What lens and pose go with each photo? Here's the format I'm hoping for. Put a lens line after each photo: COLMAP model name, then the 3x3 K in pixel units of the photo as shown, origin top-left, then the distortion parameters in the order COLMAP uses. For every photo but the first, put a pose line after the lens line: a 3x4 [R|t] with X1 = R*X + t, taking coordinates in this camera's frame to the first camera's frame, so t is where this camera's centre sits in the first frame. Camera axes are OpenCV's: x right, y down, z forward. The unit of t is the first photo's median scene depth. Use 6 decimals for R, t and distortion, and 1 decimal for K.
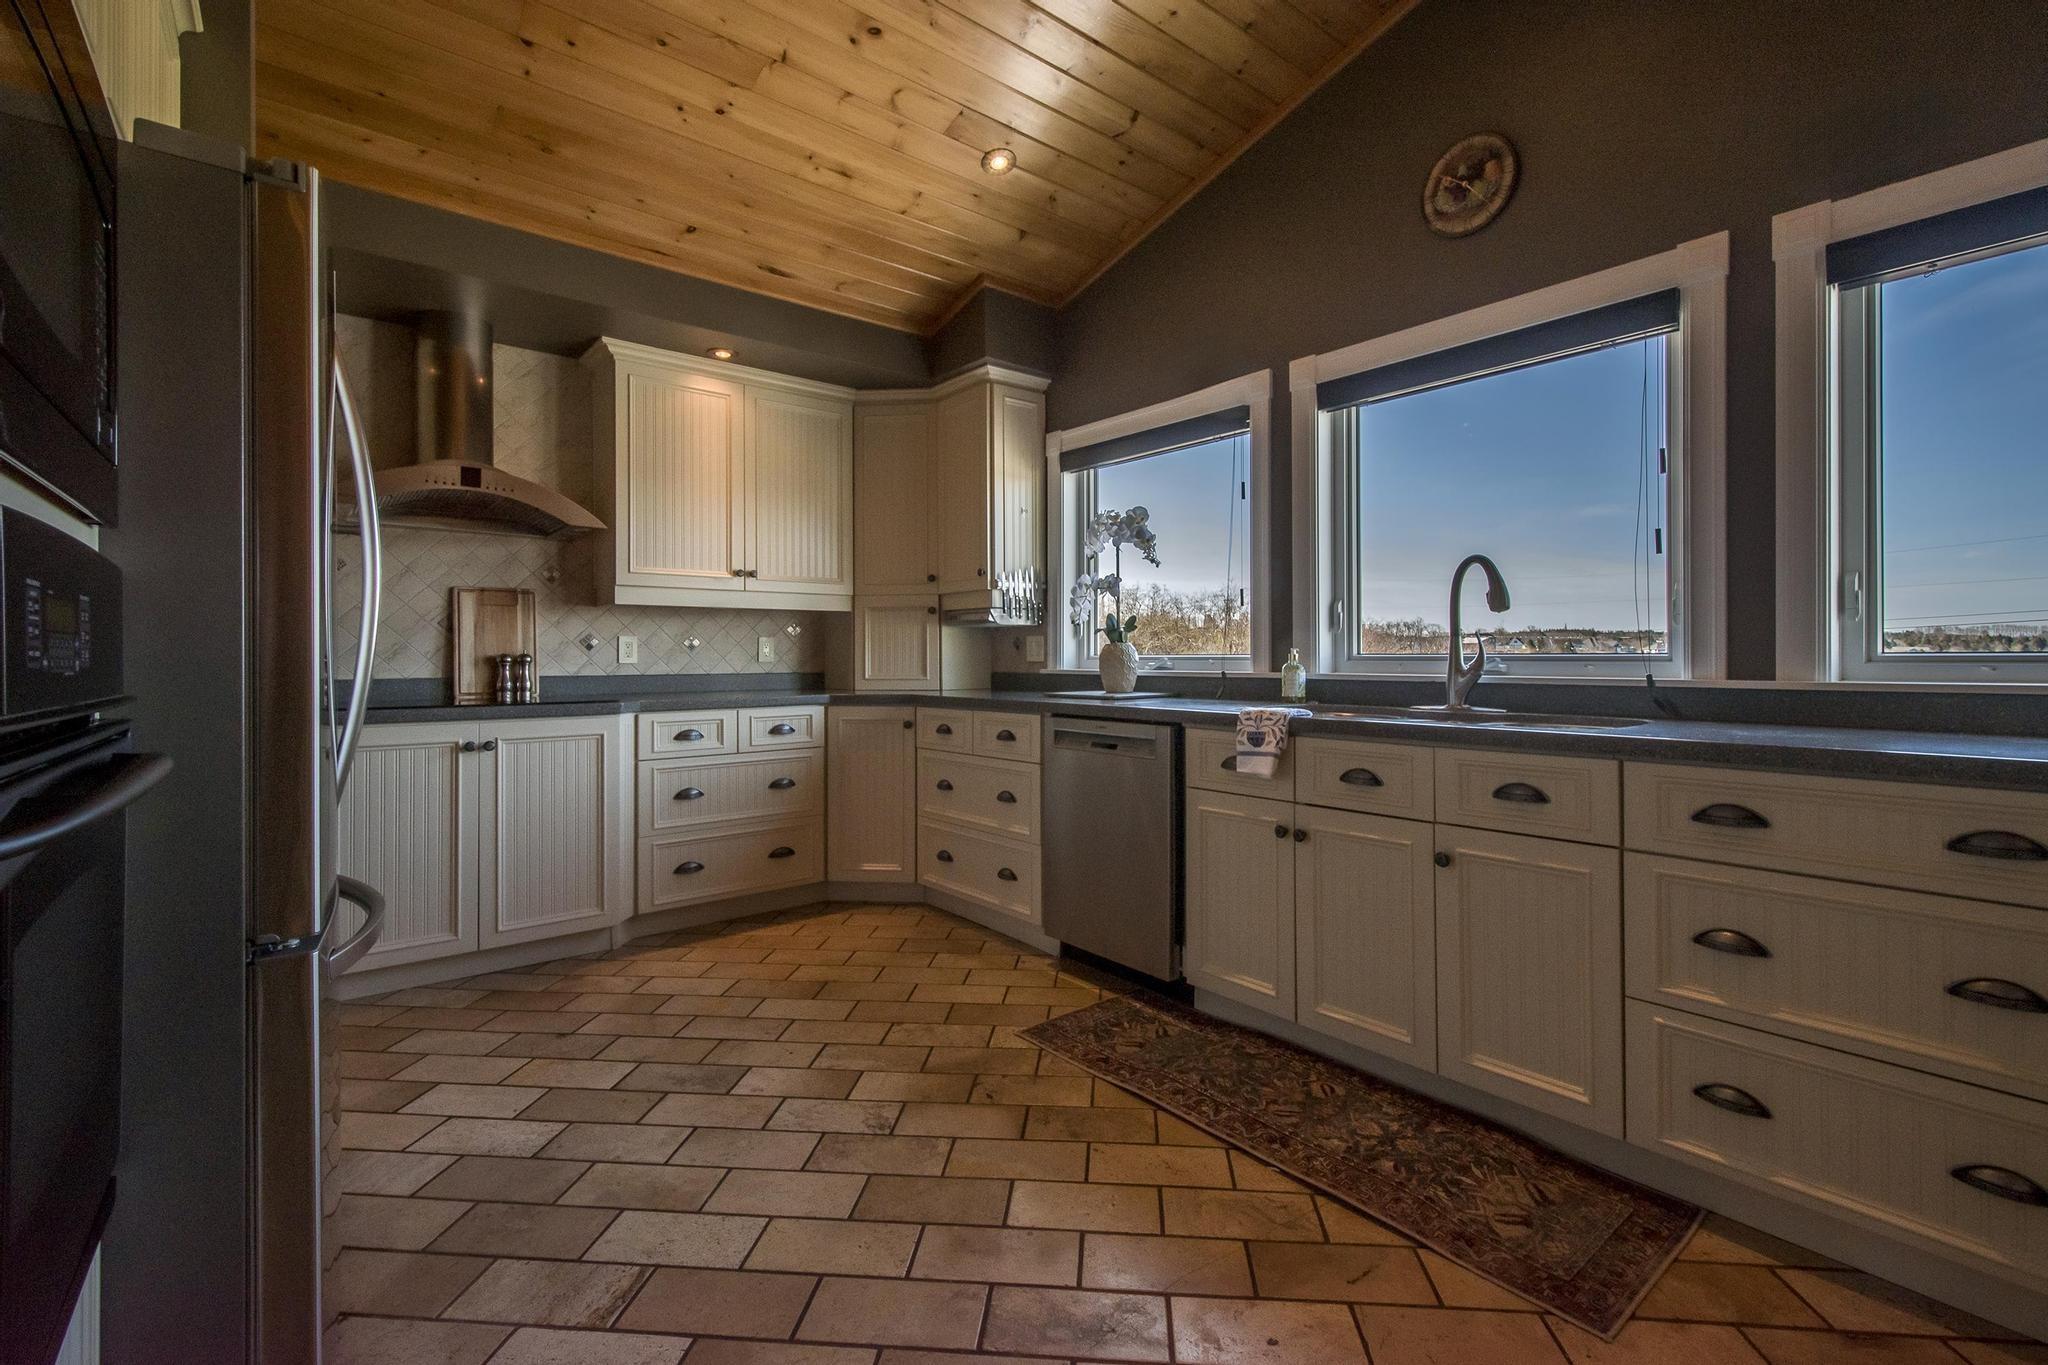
lens RADIAL K [[943.8, 0, 1027.6], [0, 943.8, 654.6], [0, 0, 1]] dist [0.016120, -0.000407]
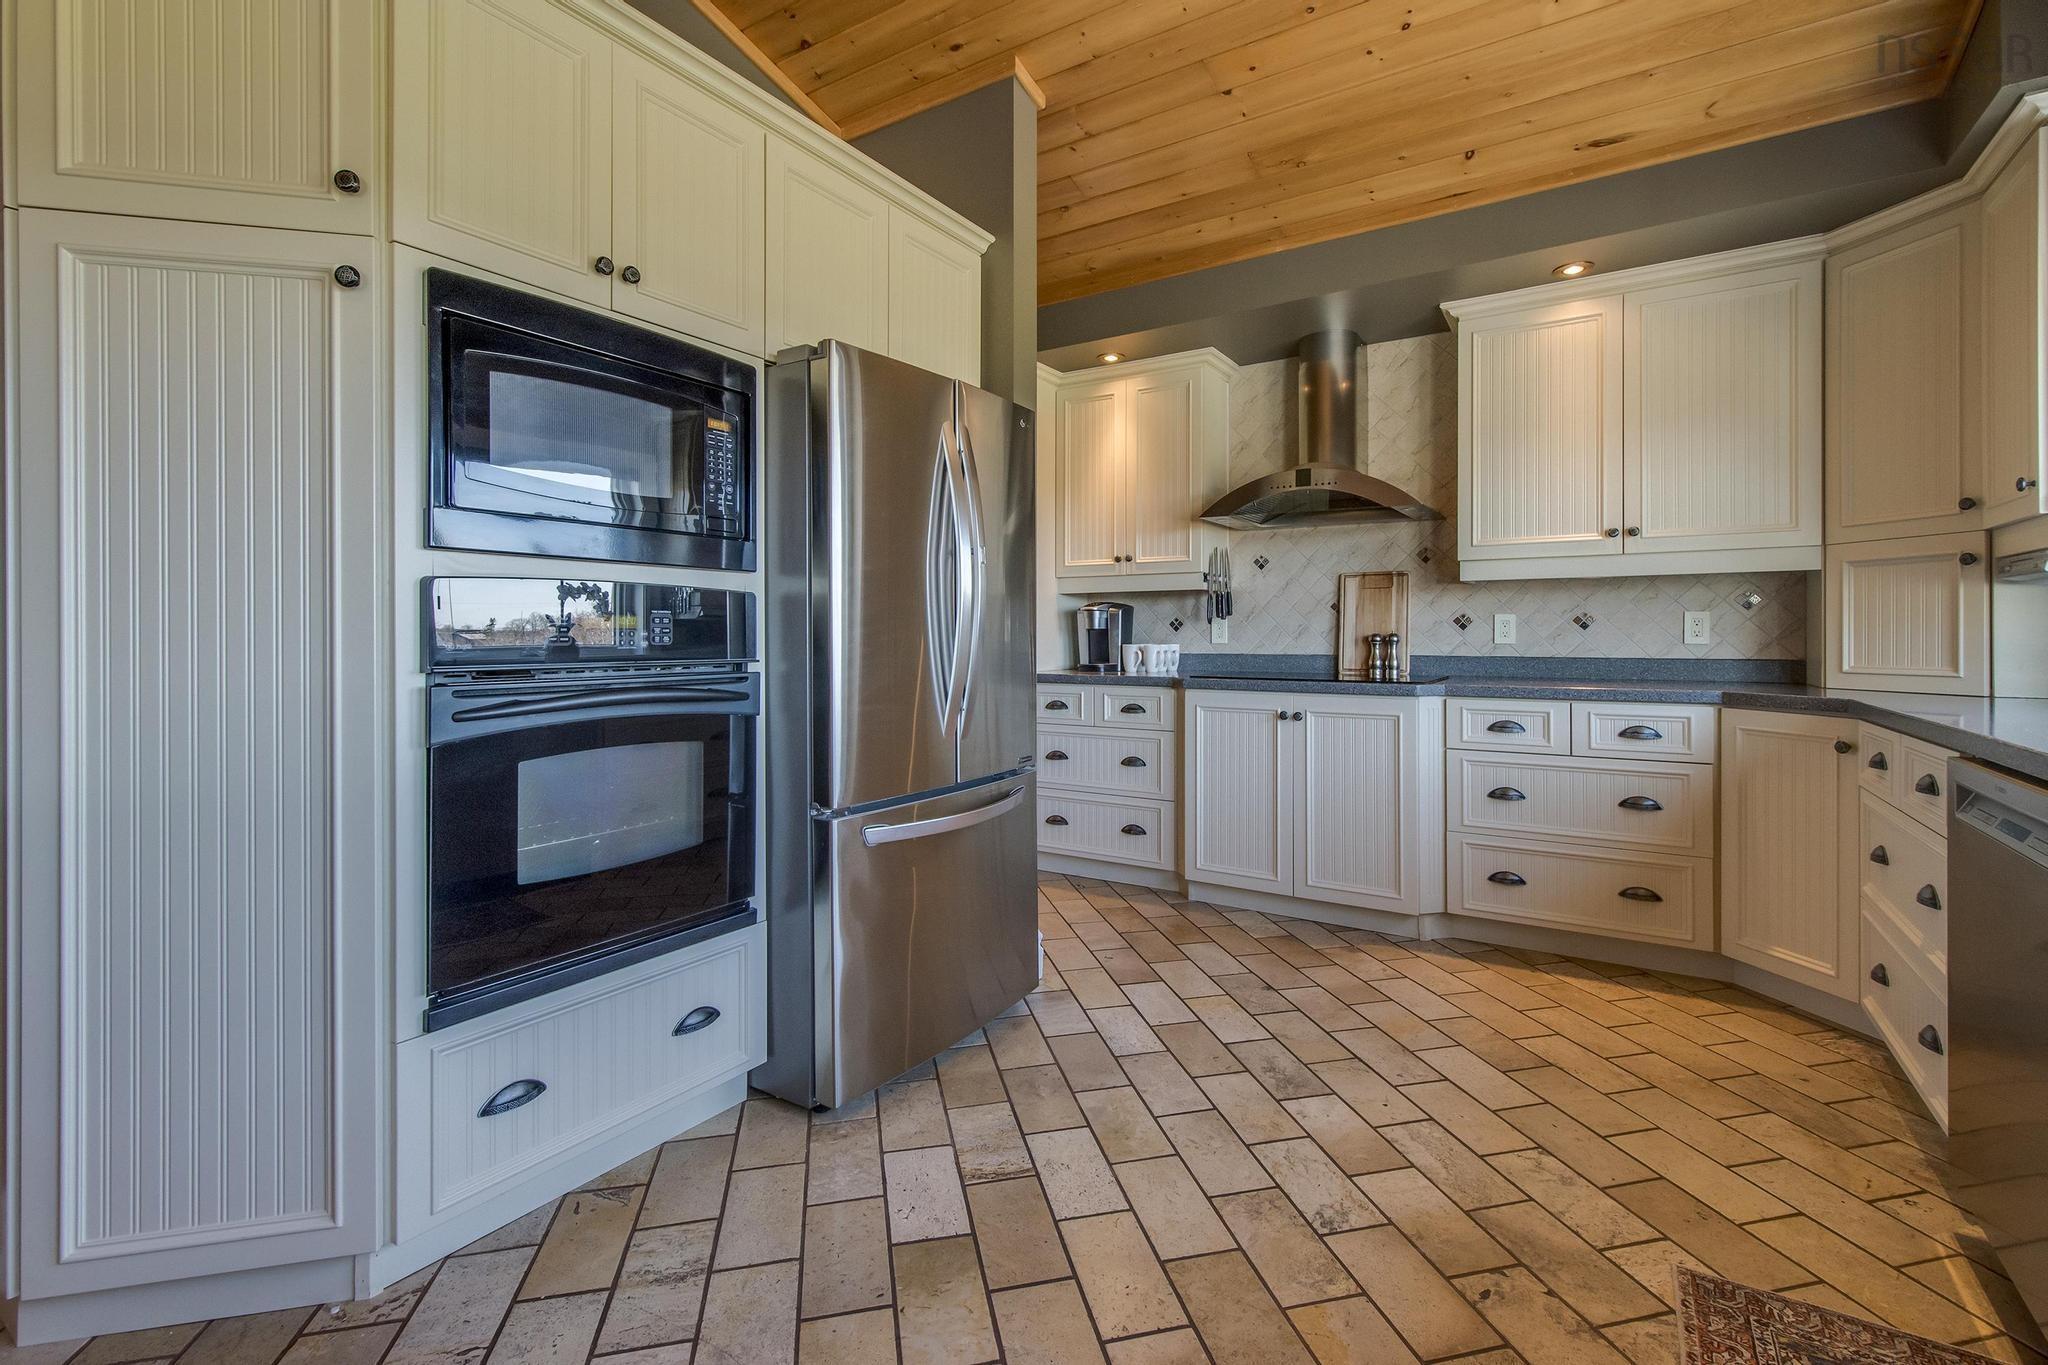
lens RADIAL K [[916.0, 0, 1026.9], [0, 916.0, 634.9], [0, 0, 1]] dist [0.017382, -0.000454]
pose [[0.298624, 0.002594, -0.954367, 0.316516], [0.002677, 0.999990, 0.003556, -0.003937], [0.954367, -0.003616, 0.298614, 0.317607]]
